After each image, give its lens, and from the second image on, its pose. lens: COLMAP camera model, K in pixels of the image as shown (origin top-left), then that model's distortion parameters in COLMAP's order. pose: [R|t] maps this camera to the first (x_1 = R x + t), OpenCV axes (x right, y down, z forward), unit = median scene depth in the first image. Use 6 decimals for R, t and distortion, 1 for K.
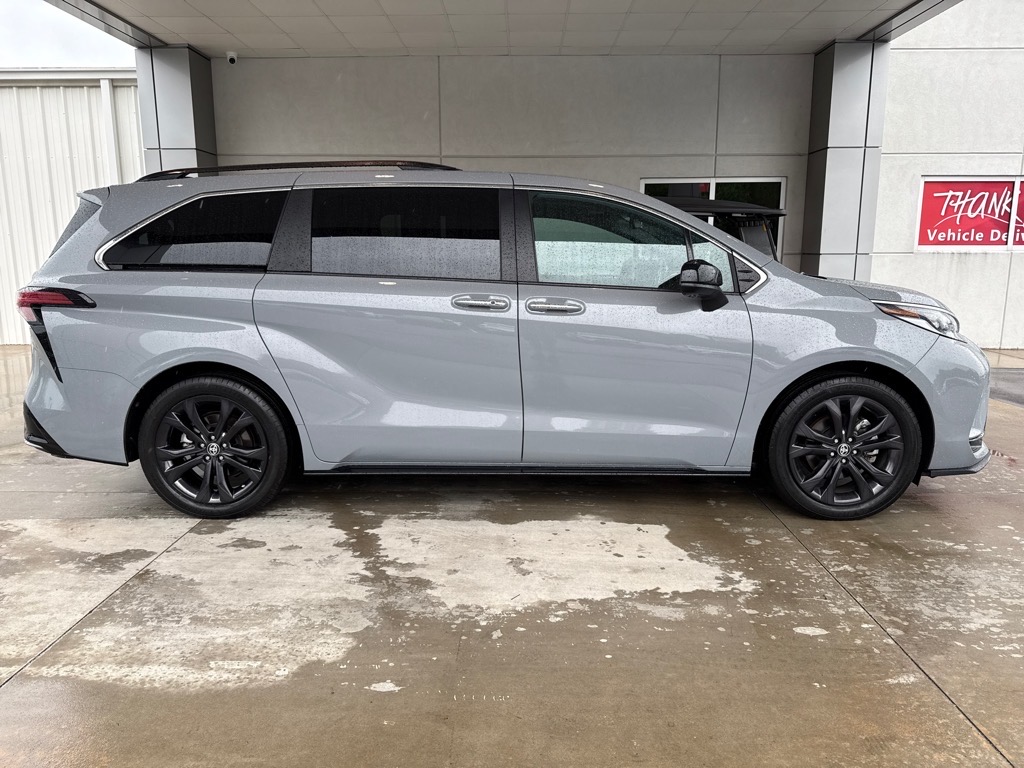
lens RADIAL K [[721.1, 0, 494.0], [0, 721.1, 368.0], [0, 0, 1]] dist [0.125977, -0.208328]
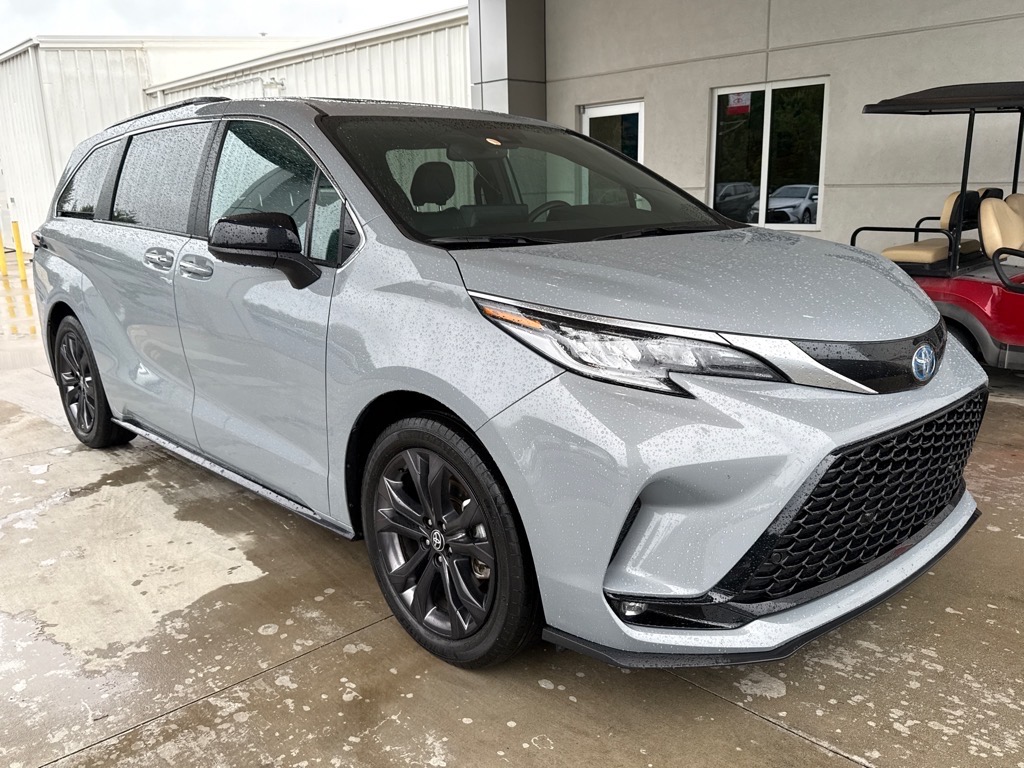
lens RADIAL K [[846.0, 0, 475.2], [0, 846.0, 329.6], [0, 0, 1]] dist [-0.007035, 0.000863]
pose [[0.694316, 0.102701, -0.712304, 0.966684], [-0.087644, 0.994465, 0.057953, -0.097800], [0.714313, 0.022191, 0.699474, 0.550478]]
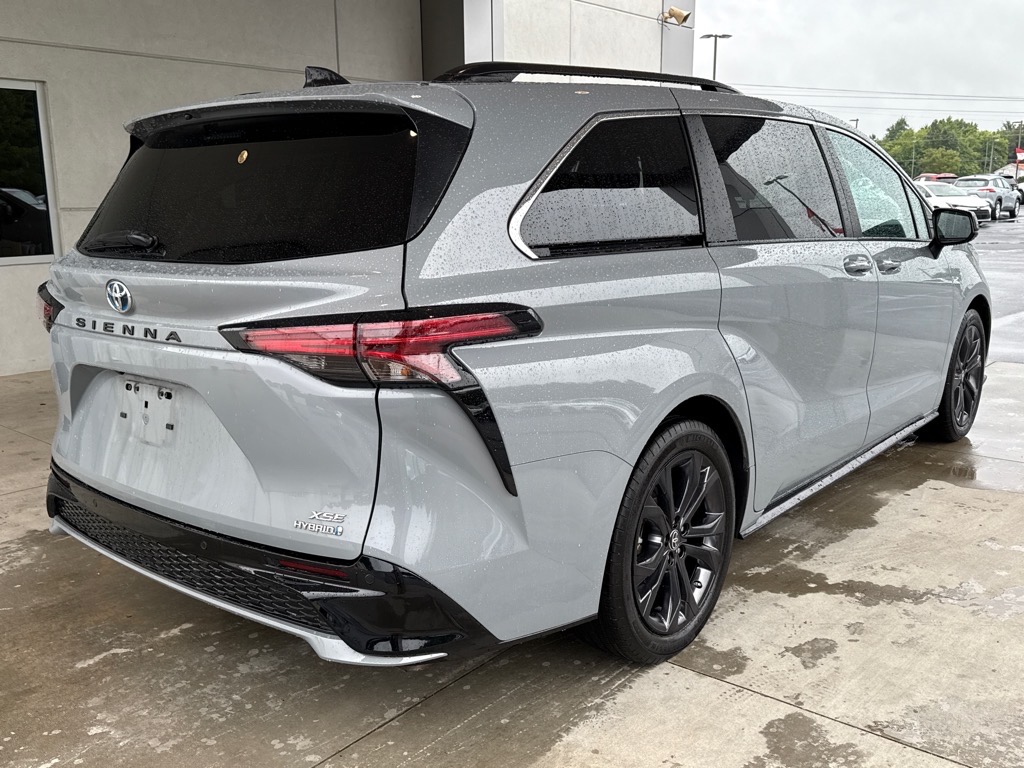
lens RADIAL K [[929.1, 0, 512.0], [0, 929.1, 384.0], [0, 0, 1]] dist [0.126647, -0.258083]
pose [[0.610388, -0.164042, 0.774930, -1.091410], [0.135286, 0.985536, 0.102063, -0.121036], [-0.780464, 0.042539, 0.623752, 0.639718]]
